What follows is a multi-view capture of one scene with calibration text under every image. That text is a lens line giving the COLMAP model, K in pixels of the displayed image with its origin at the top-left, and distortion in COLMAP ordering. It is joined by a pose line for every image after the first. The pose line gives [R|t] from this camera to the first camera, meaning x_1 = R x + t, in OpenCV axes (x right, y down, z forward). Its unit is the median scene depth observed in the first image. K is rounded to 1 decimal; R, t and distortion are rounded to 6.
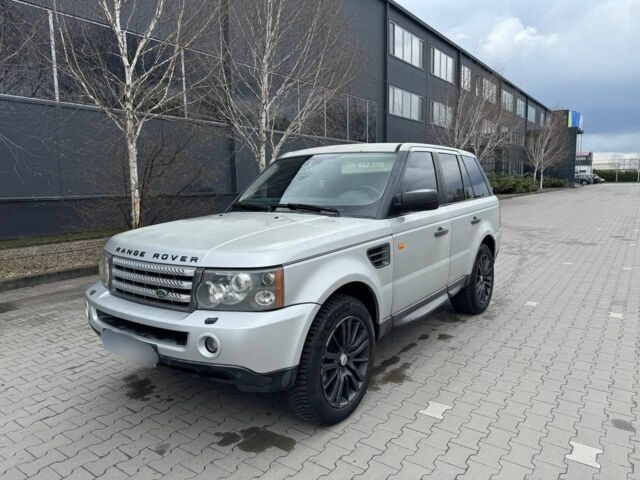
lens RADIAL K [[452.2, 0, 319.5], [0, 452.2, 238.9], [0, 0, 1]] dist [0.026437, -0.033776]
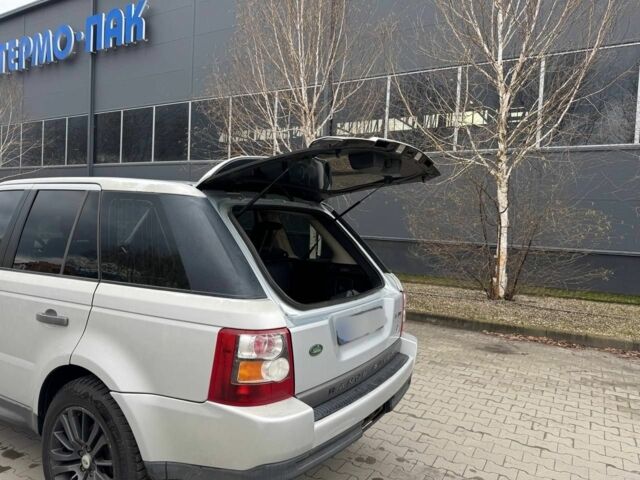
lens RADIAL K [[452.2, 0, 316.3], [0, 452.2, 239.6], [0, 0, 1]] dist [0.026437, -0.033776]
pose [[0.086853, 0.057476, -0.994562, 1.075113], [-0.164180, 0.985509, 0.042616, -0.241658], [0.982599, 0.159586, 0.095030, 1.525617]]
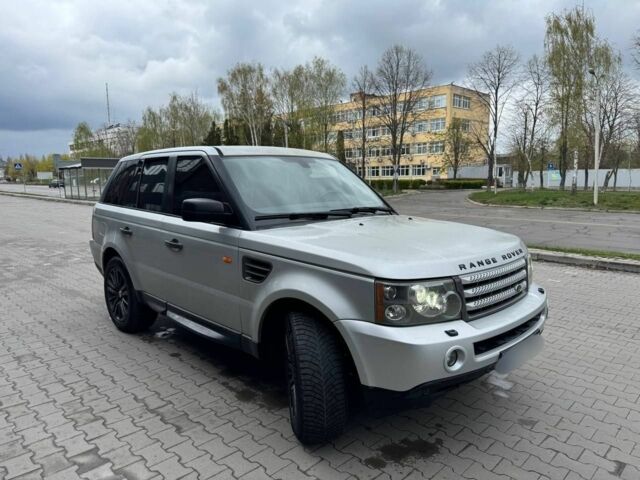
lens RADIAL K [[452.2, 0, 316.3], [0, 452.2, 243.3], [0, 0, 1]] dist [0.026437, -0.033776]
pose [[0.159701, -0.123035, 0.979468, -1.011830], [0.124449, 0.986796, 0.103664, -0.108209], [-0.979290, 0.105338, 0.172904, 0.872471]]
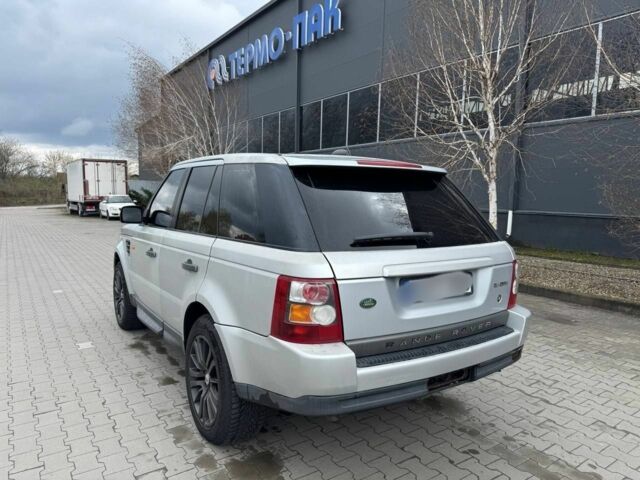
lens RADIAL K [[452.2, 0, 322.0], [0, 452.2, 240.3], [0, 0, 1]] dist [0.026437, -0.033776]
pose [[-0.337054, 0.098382, -0.936331, 1.092931], [-0.133695, 0.979445, 0.151039, -0.245147], [0.931944, 0.176091, -0.316973, 1.707450]]
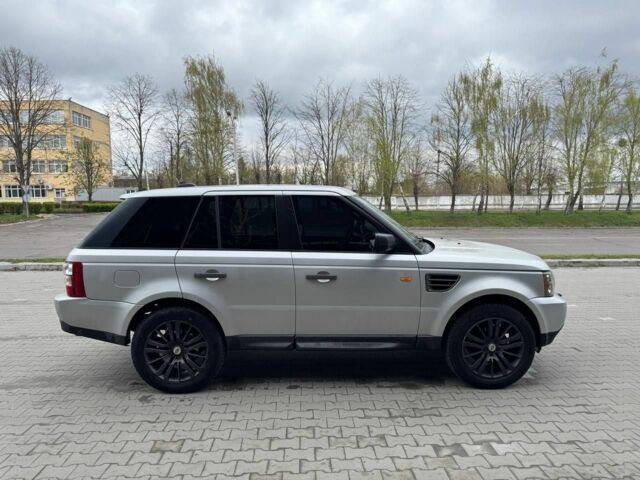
lens RADIAL K [[452.2, 0, 319.6], [0, 452.2, 244.4], [0, 0, 1]] dist [0.026437, -0.033776]
pose [[-0.616396, -0.059887, 0.785156, -0.922844], [0.112682, 0.980133, 0.163221, -0.284930], [-0.779333, 0.189082, -0.597402, 1.940246]]
